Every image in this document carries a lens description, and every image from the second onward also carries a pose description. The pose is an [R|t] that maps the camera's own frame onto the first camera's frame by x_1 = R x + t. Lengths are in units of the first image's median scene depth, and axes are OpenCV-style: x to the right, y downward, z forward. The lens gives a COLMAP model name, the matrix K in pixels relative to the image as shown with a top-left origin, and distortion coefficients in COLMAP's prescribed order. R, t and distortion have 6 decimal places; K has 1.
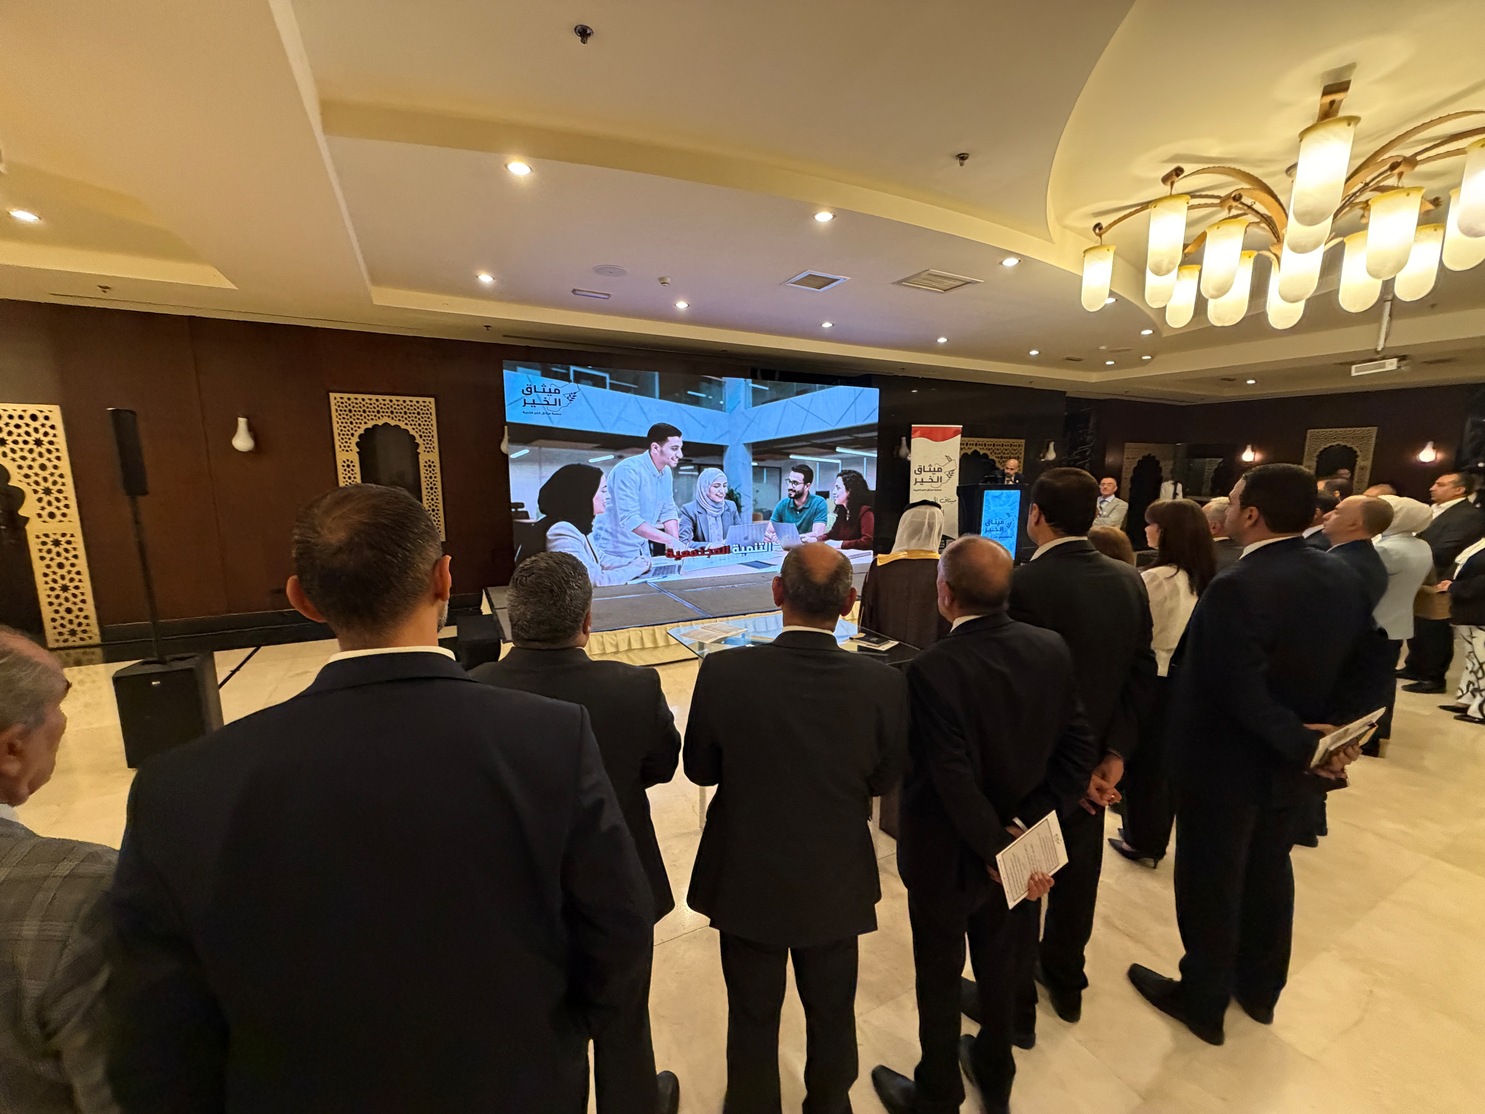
lens RADIAL K [[591.4, 0, 741.8], [0, 591.4, 560.6], [0, 0, 1]] dist [0.002027, 0.000057]
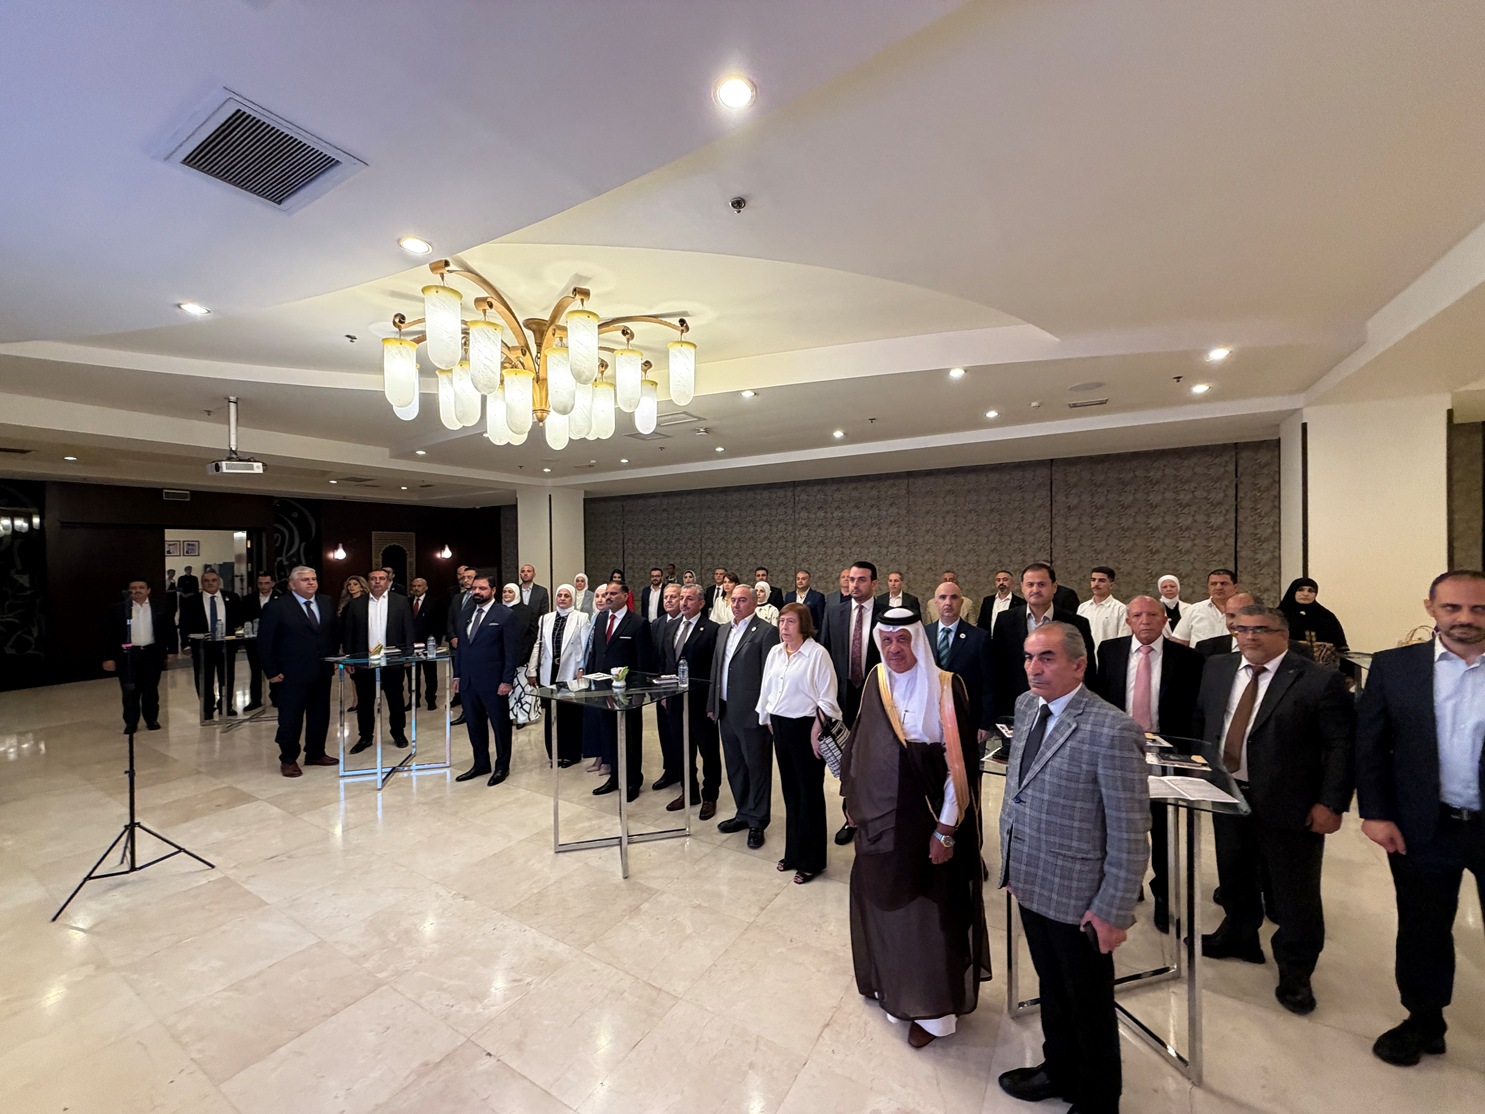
lens RADIAL K [[592.1, 0, 740.2], [0, 592.1, 557.9], [0, 0, 1]] dist [0.001308, -0.000309]
pose [[0.512567, -0.006628, -0.858622, 1.367775], [-0.123502, 0.989003, -0.081361, -0.089869], [0.849719, 0.147744, 0.506112, 0.501671]]
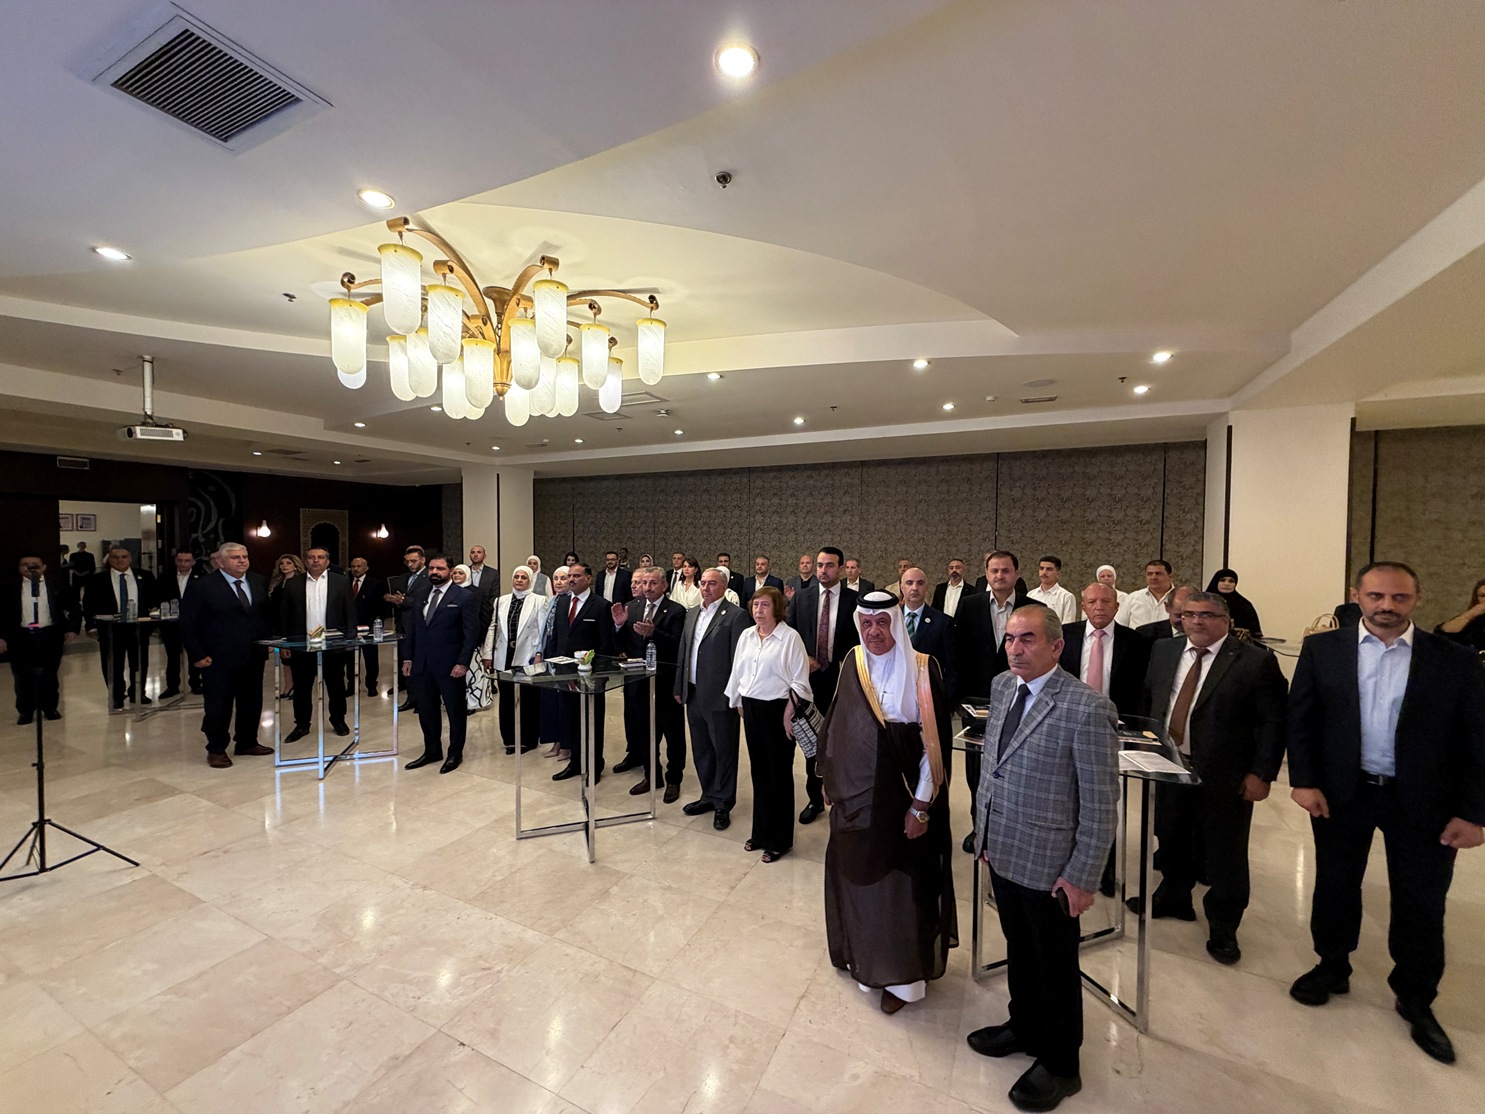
lens RADIAL K [[591.9, 0, 740.3], [0, 591.9, 558.7], [0, 0, 1]] dist [0.000470, -0.000171]
pose [[0.587736, 0.022603, -0.808737, 1.352107], [-0.132576, 0.988788, -0.068713, -0.083950], [0.798116, 0.147604, 0.584143, 0.482777]]
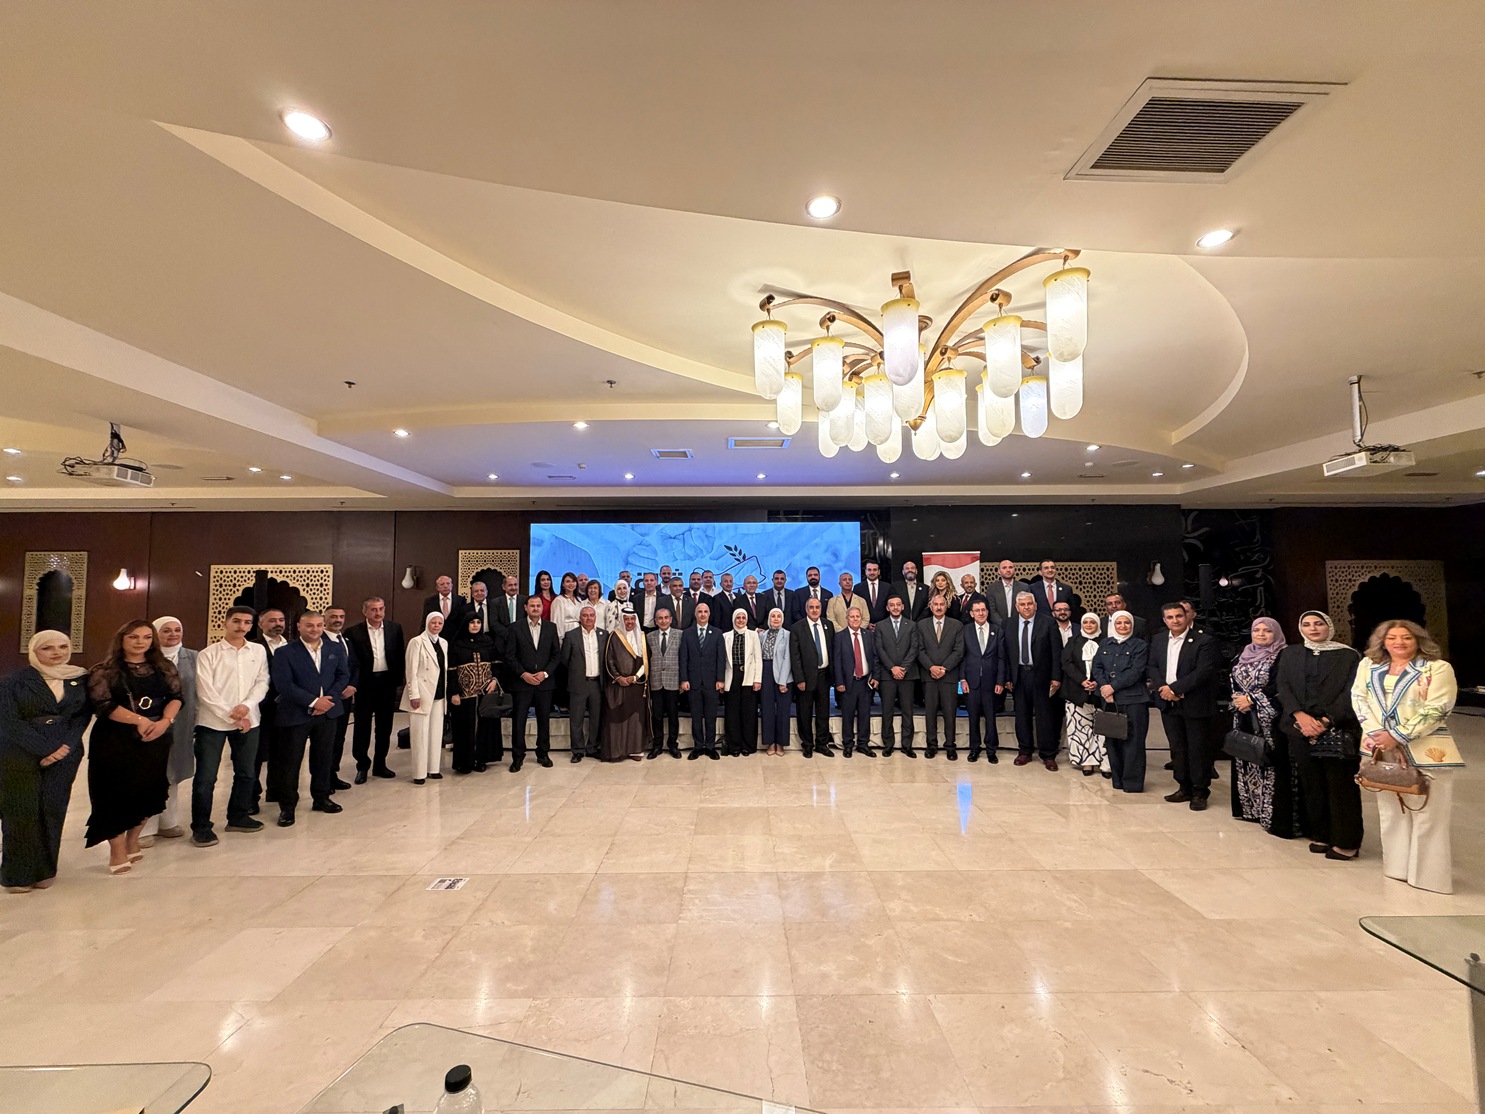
lens RADIAL K [[591.4, 0, 741.8], [0, 591.4, 560.6], [0, 0, 1]] dist [0.002027, 0.000057]
pose [[0.890483, -0.033334, -0.453794, 0.716388], [-0.064843, 0.977838, -0.199070, 0.004337], [0.450373, 0.206694, 0.868586, -0.007898]]
